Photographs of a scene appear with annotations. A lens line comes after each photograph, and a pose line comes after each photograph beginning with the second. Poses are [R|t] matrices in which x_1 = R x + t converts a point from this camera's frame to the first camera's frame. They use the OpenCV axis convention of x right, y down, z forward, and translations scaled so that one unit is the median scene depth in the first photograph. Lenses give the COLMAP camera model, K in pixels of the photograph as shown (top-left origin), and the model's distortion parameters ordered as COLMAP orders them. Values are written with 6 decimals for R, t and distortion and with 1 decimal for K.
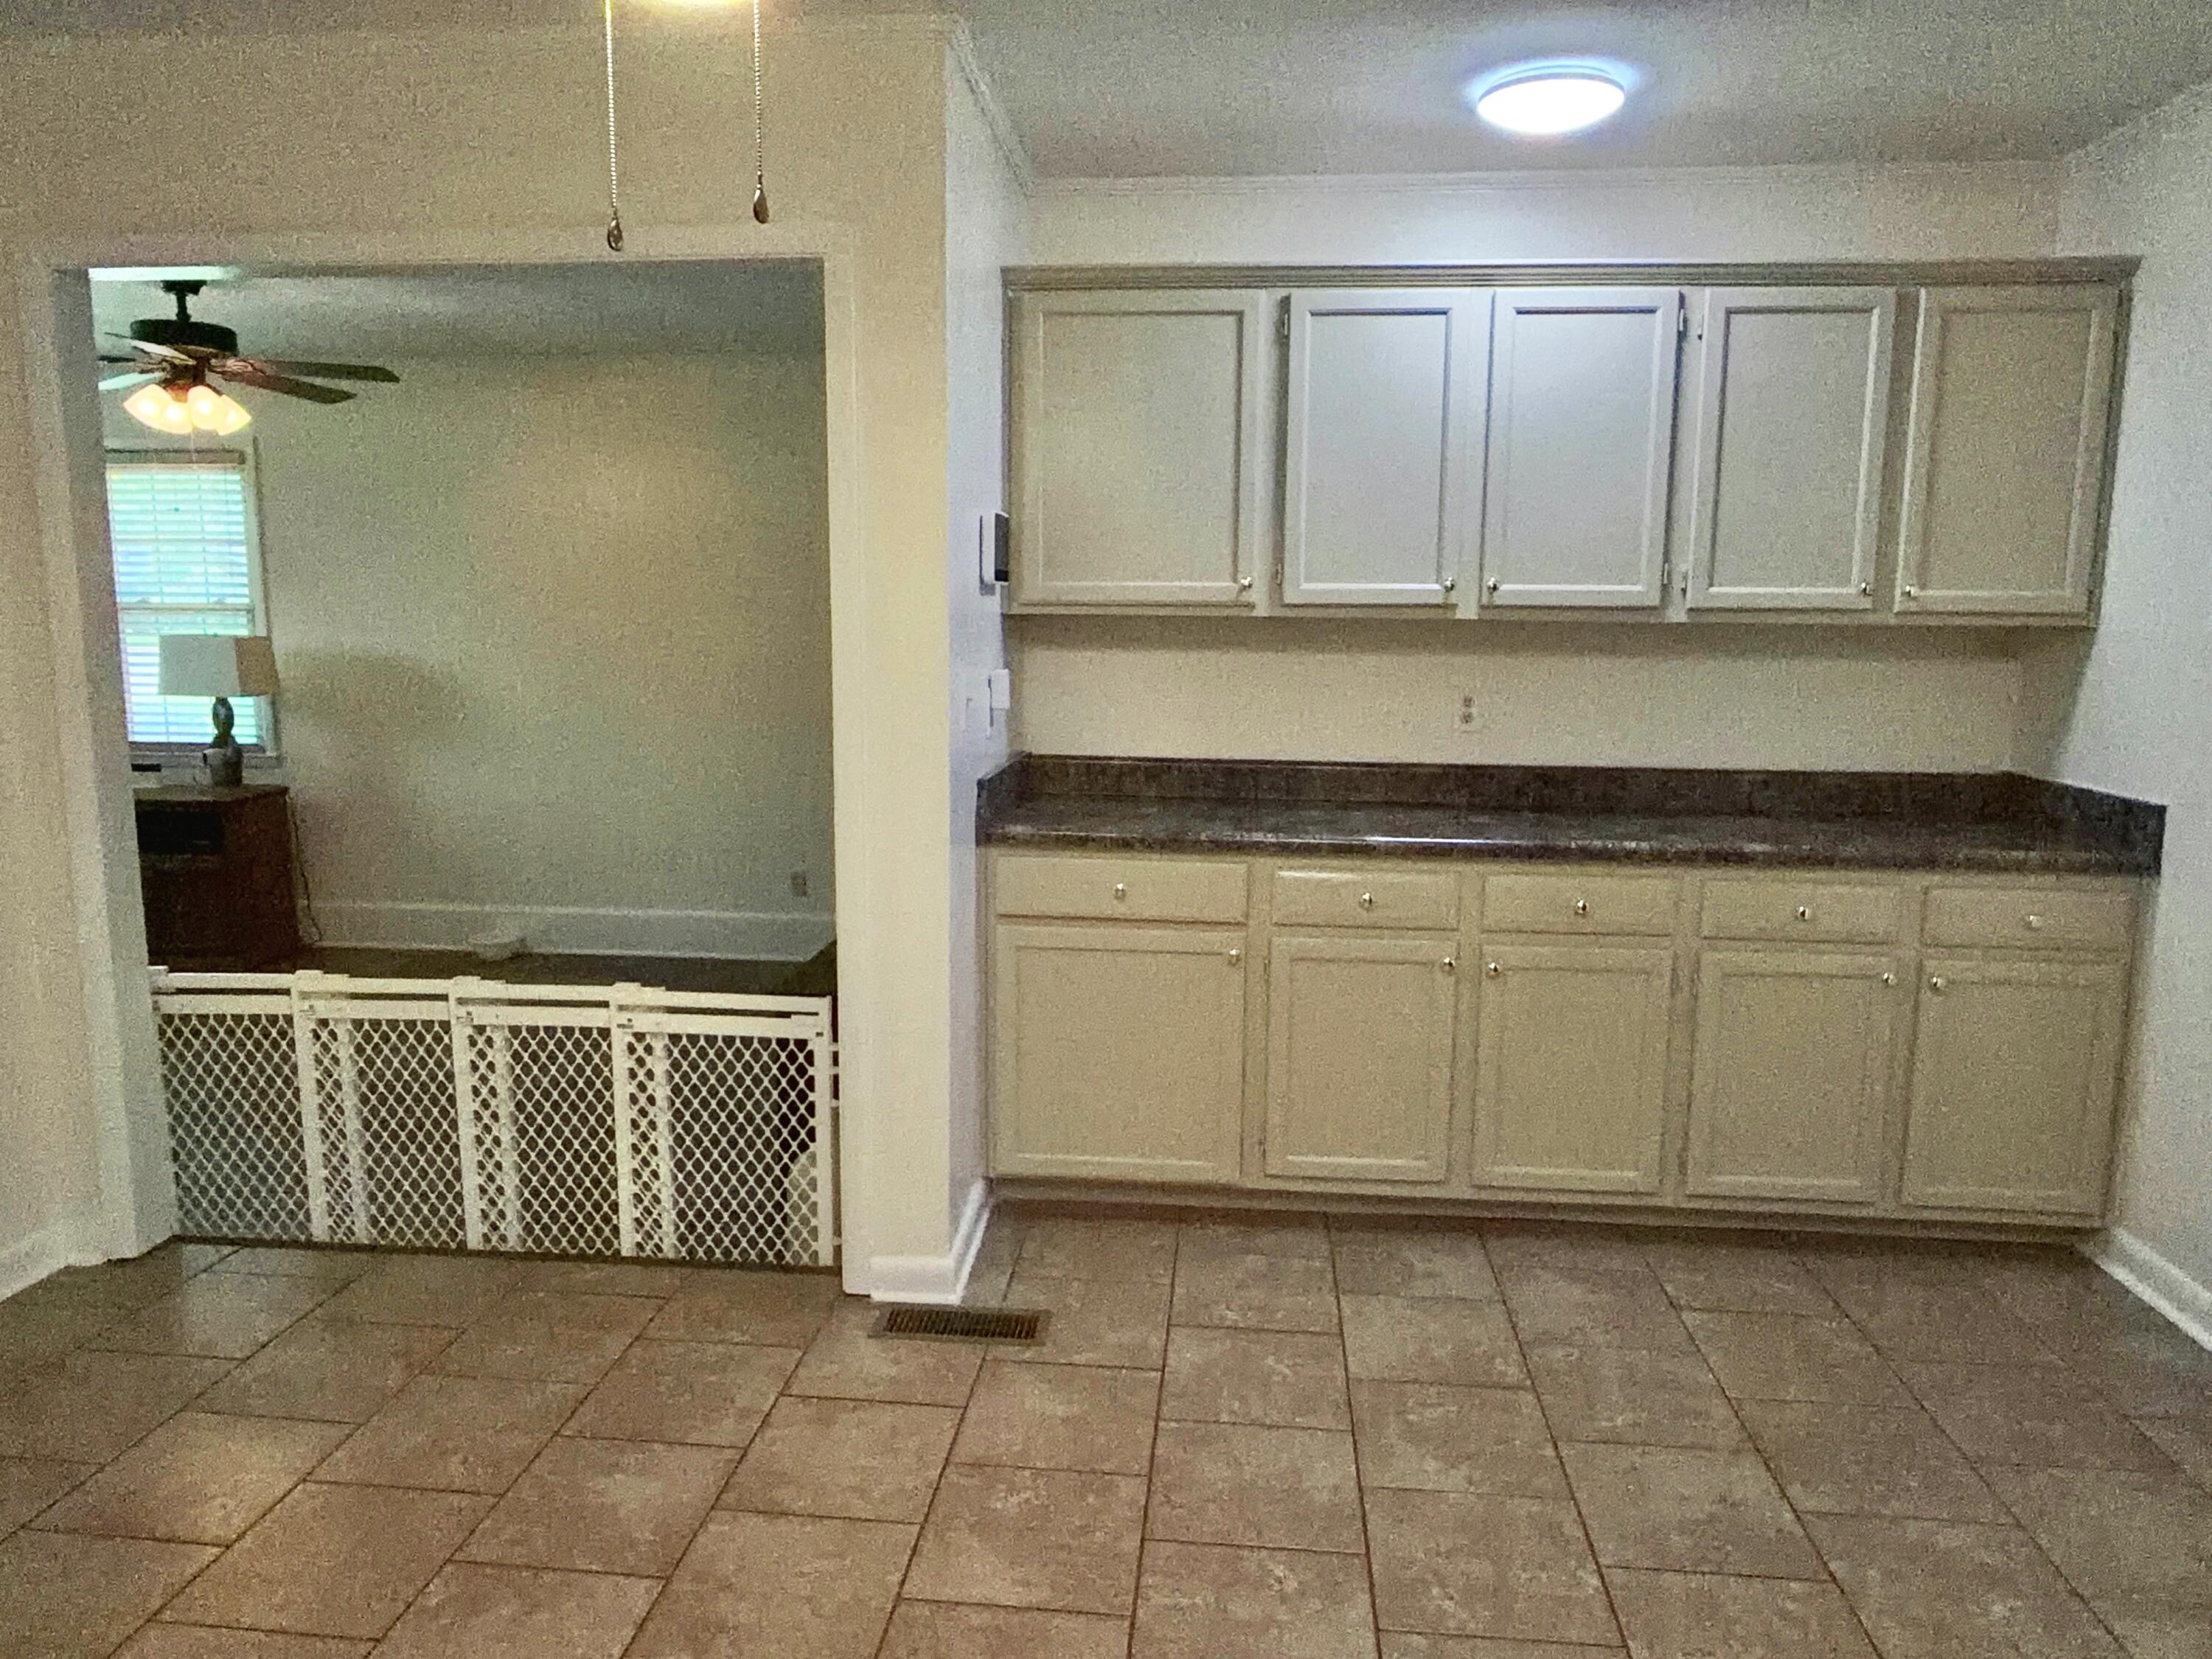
lens RADIAL K [[1478.9, 0, 1111.6], [0, 1478.9, 835.2], [0, 0, 1]] dist [-0.004858, -0.000540]
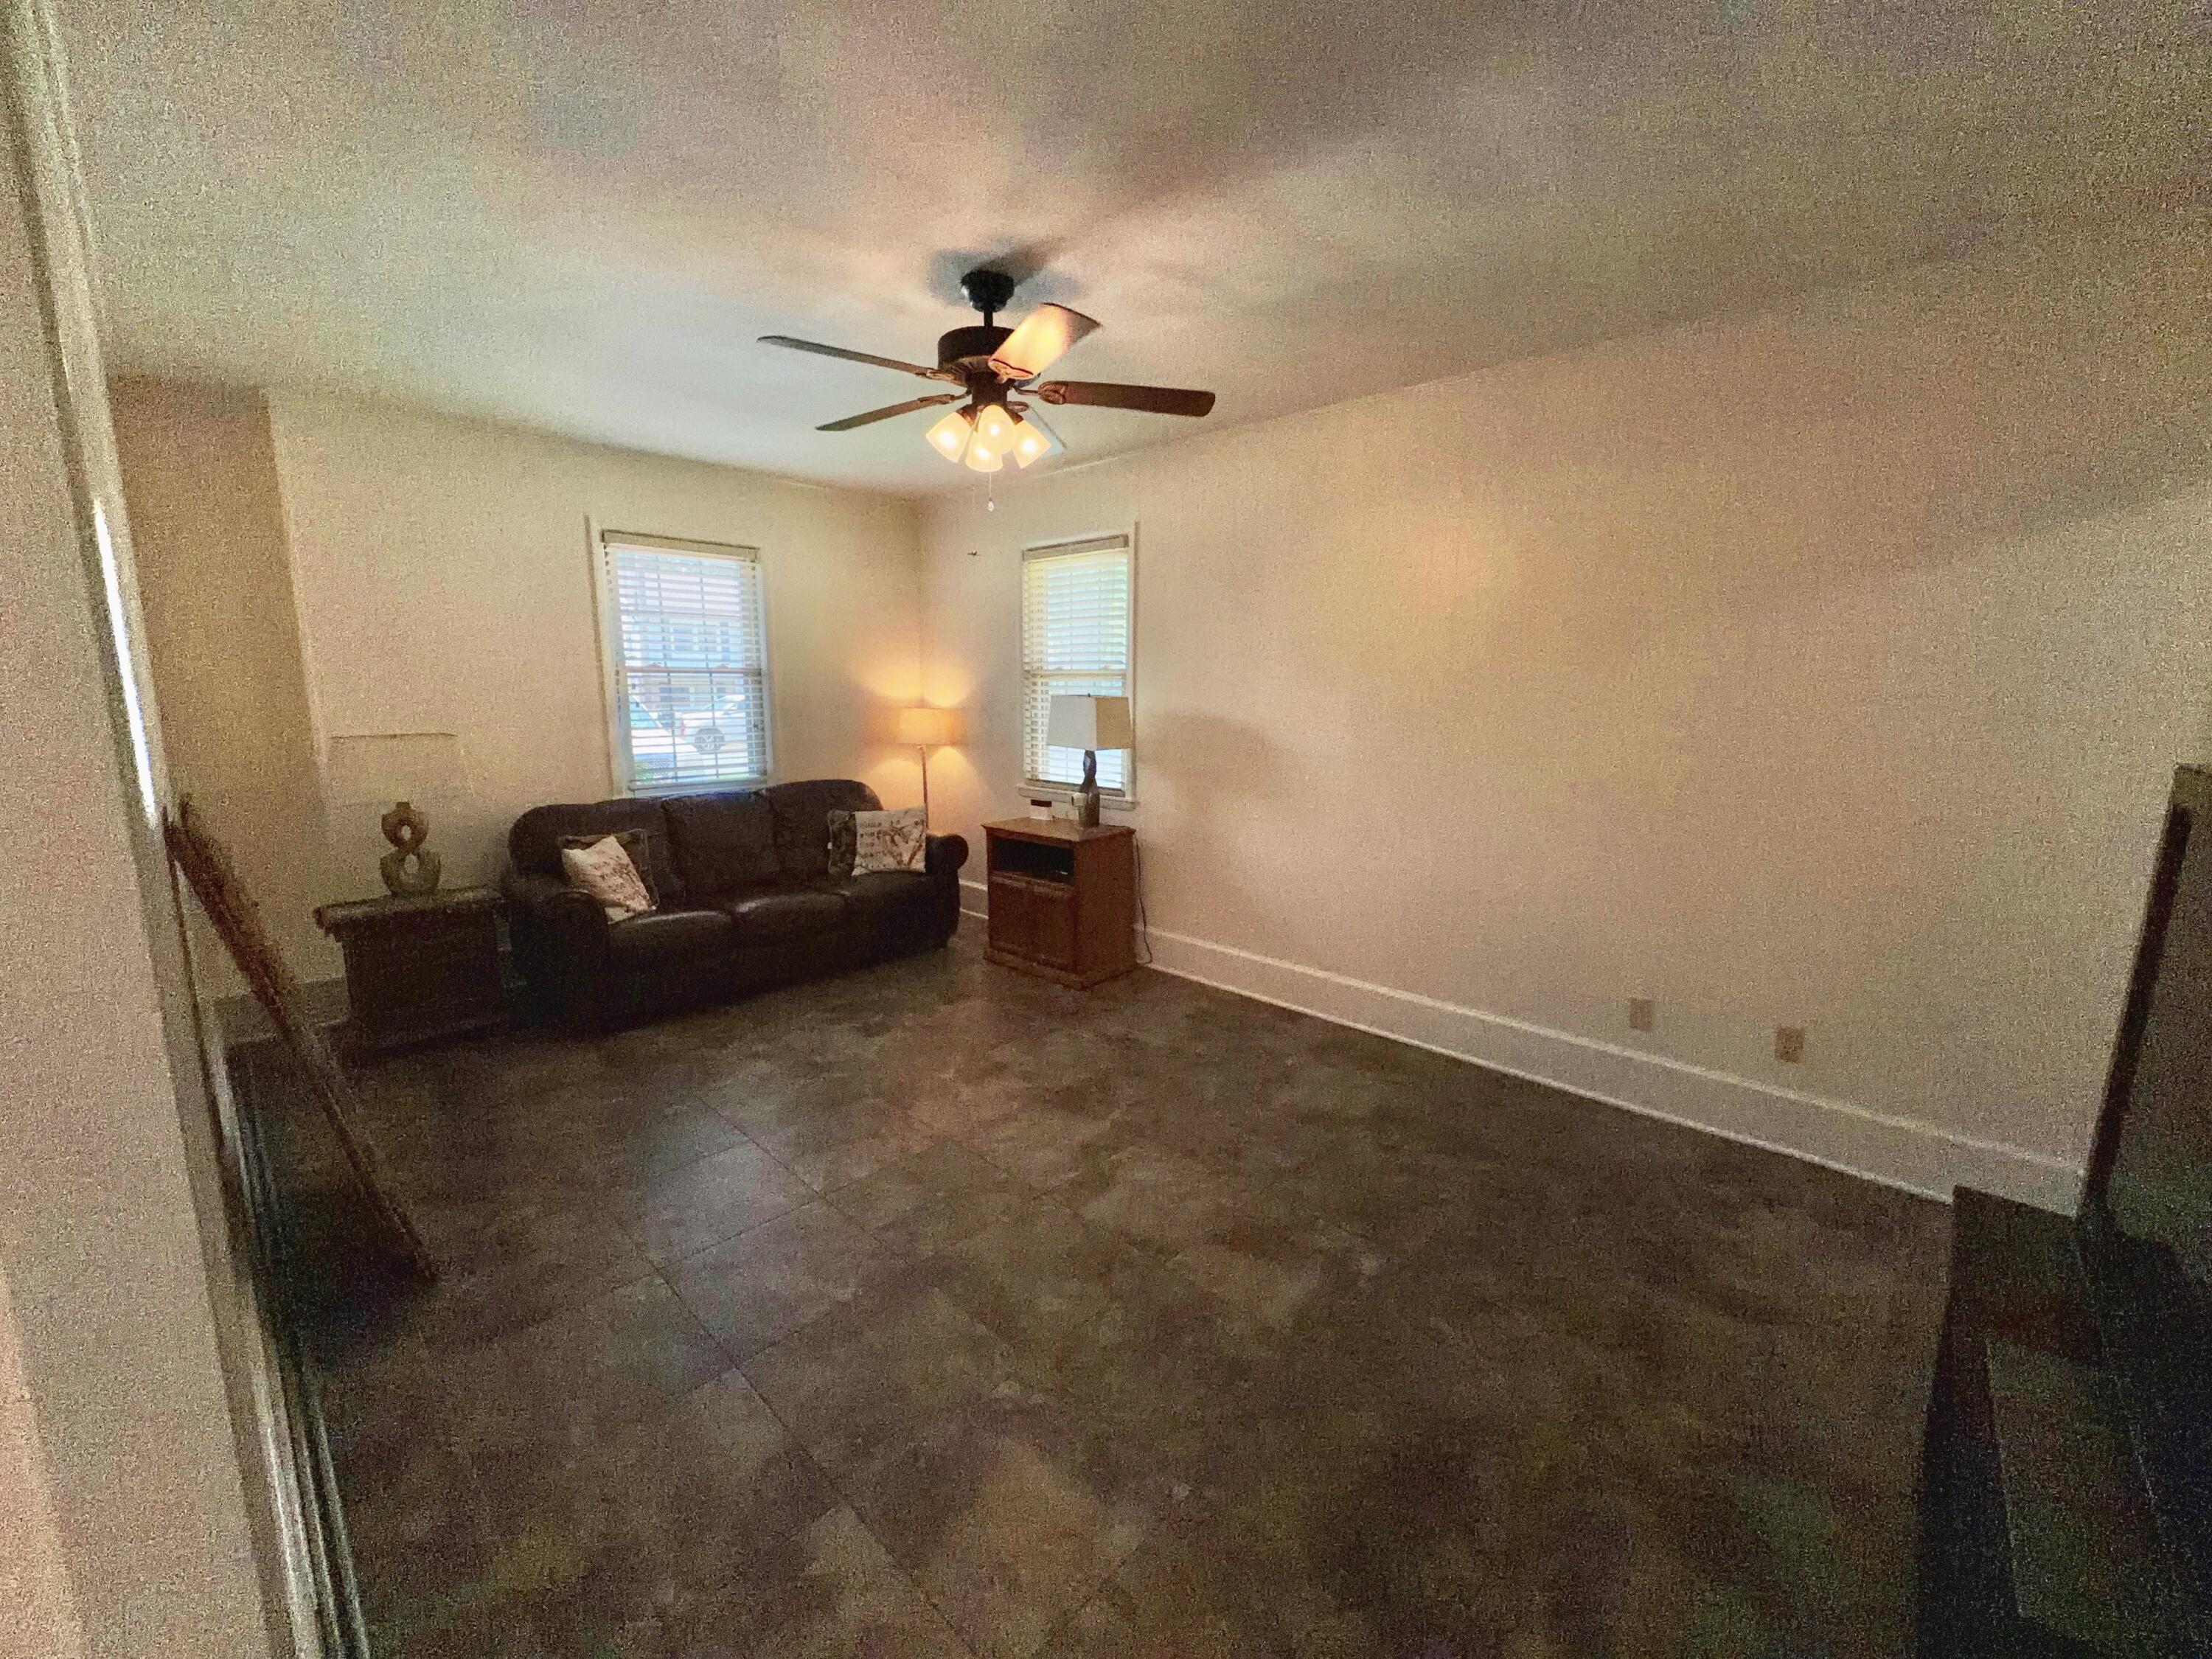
lens RADIAL K [[870.7, 0, 1109.0], [0, 870.7, 822.8], [0, 0, 1]] dist [0.002086, 0.000141]
pose [[0.782525, 0.094913, -0.615342, -0.307994], [-0.095585, 0.994910, 0.031905, -0.110755], [0.615238, 0.033852, 0.787614, 0.885192]]
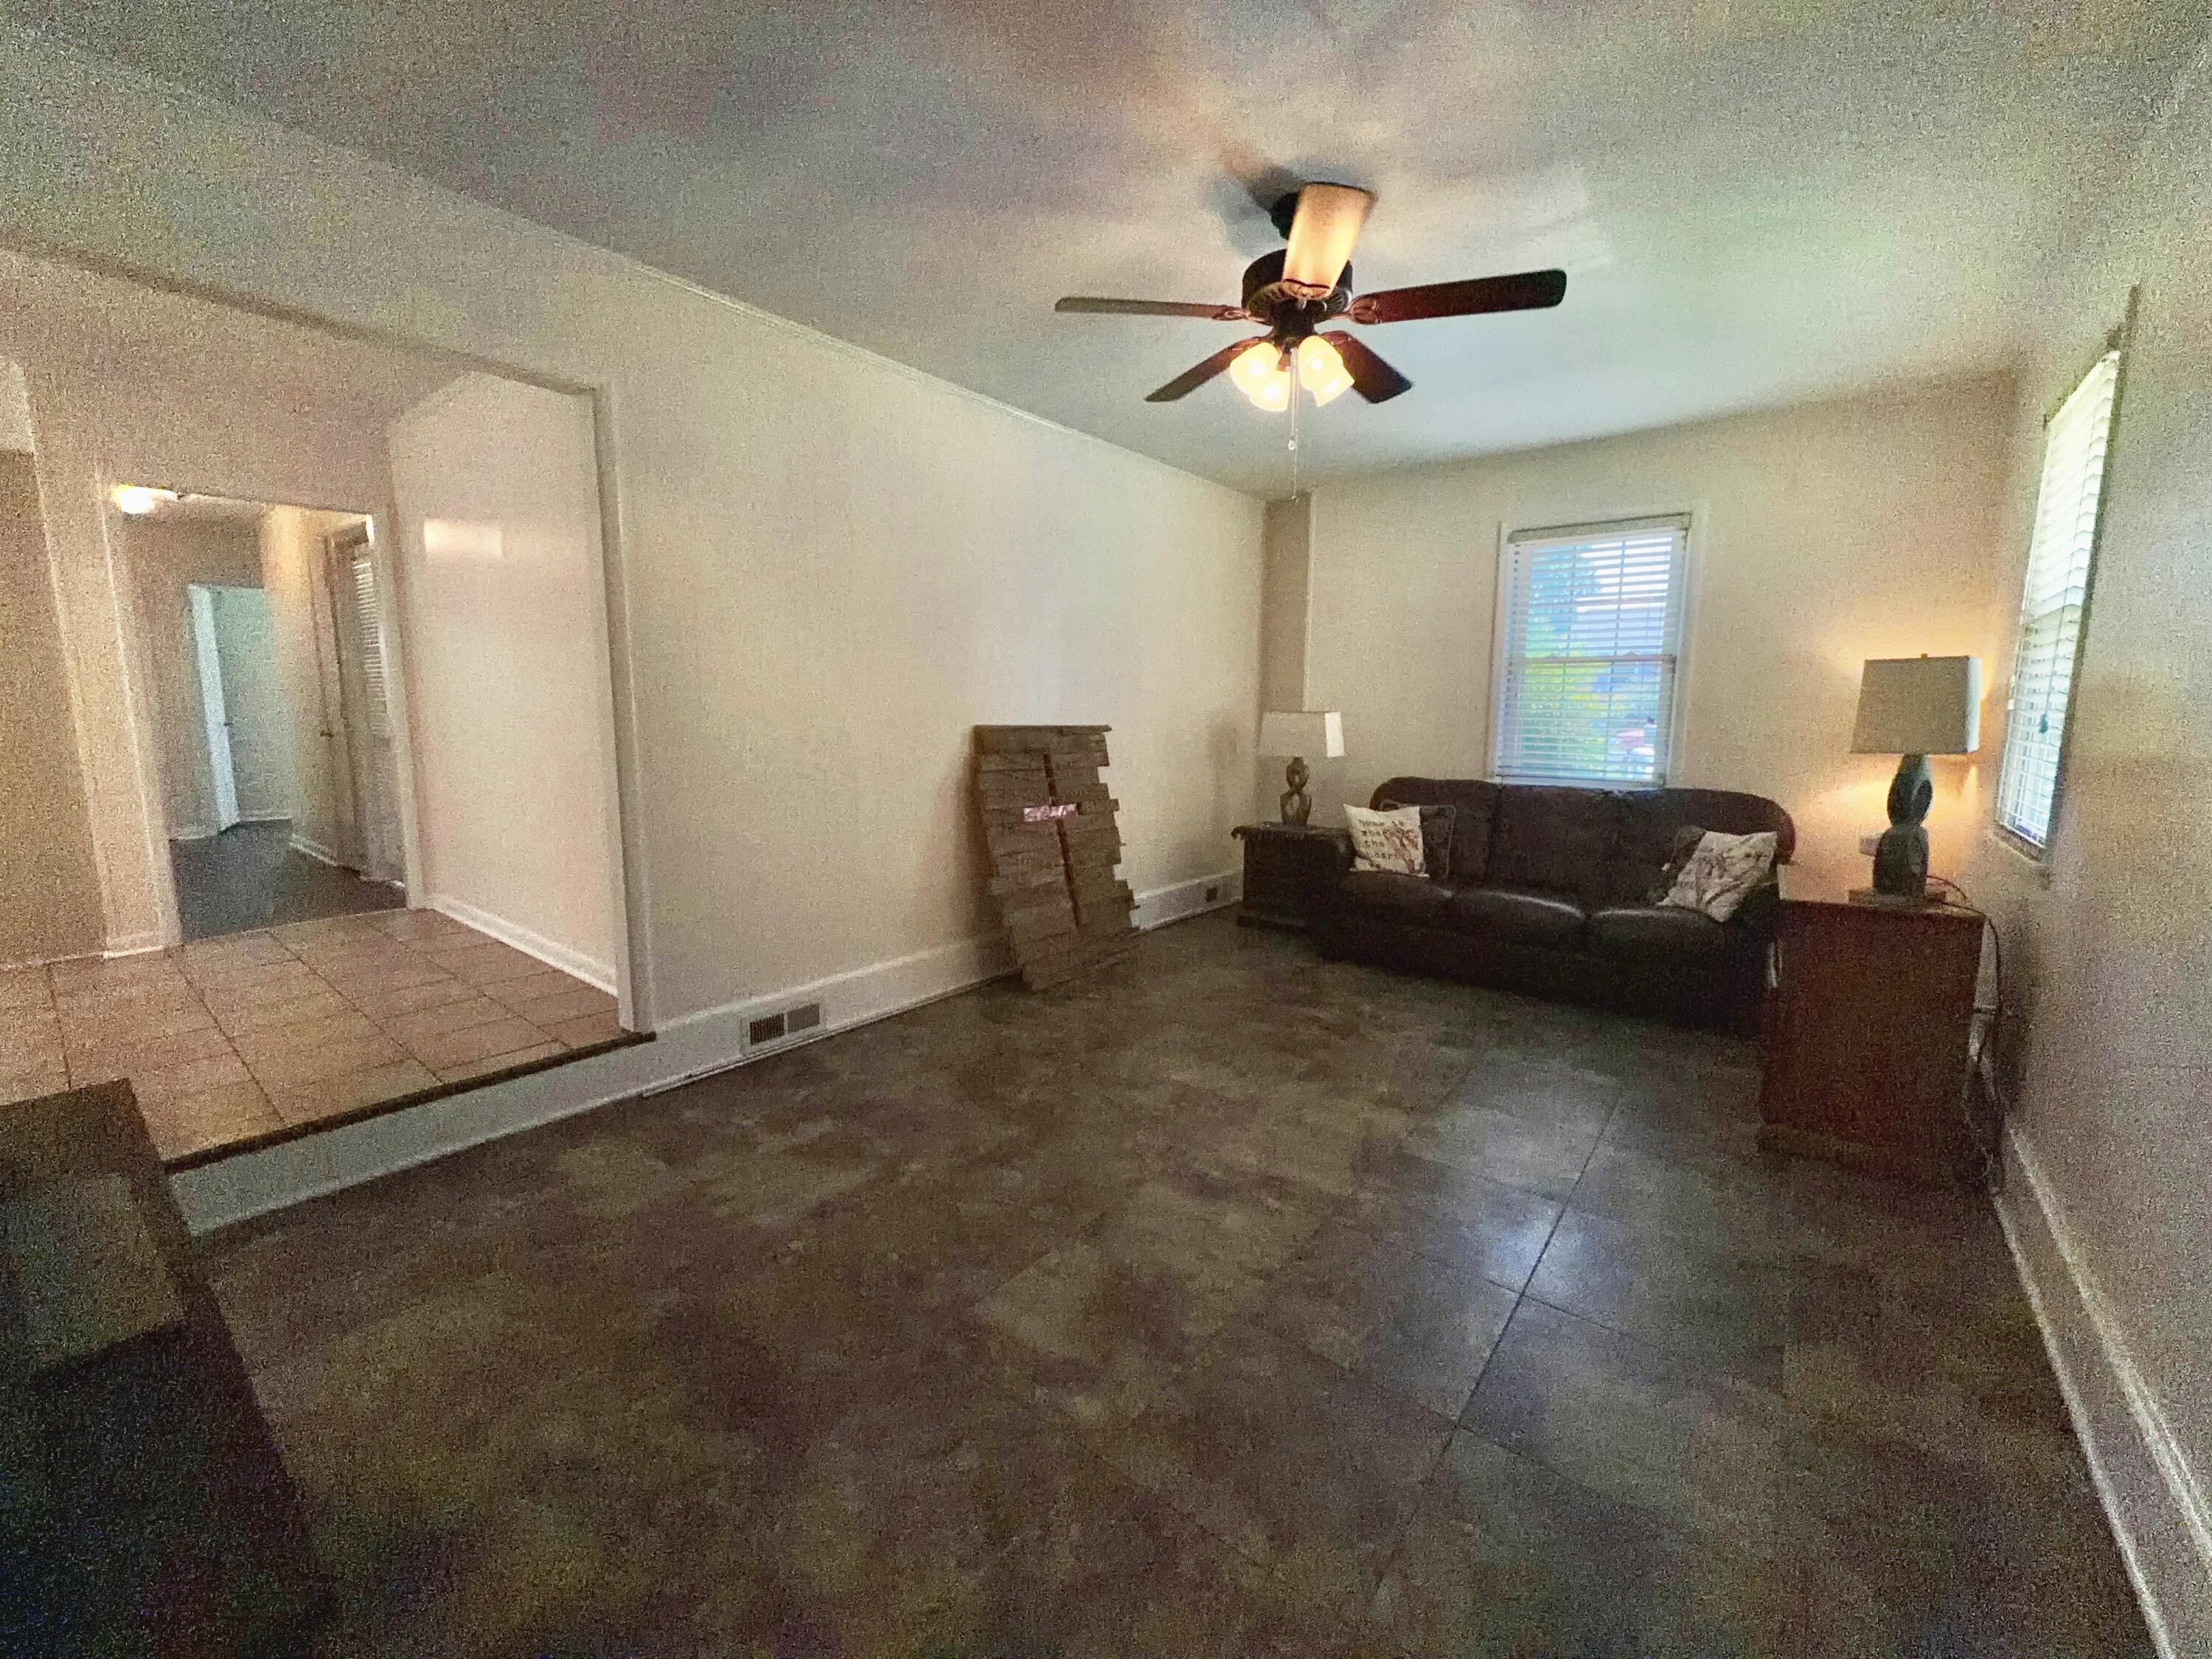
lens RADIAL K [[881.2, 0, 1106.0], [0, 881.2, 829.5], [0, 0, 1]] dist [-0.002077, -0.000047]
pose [[-0.551861, 0.099970, -0.827922, -0.177805], [-0.139765, 0.967659, 0.210005, -0.172203], [0.822140, 0.231609, -0.520041, 1.720888]]
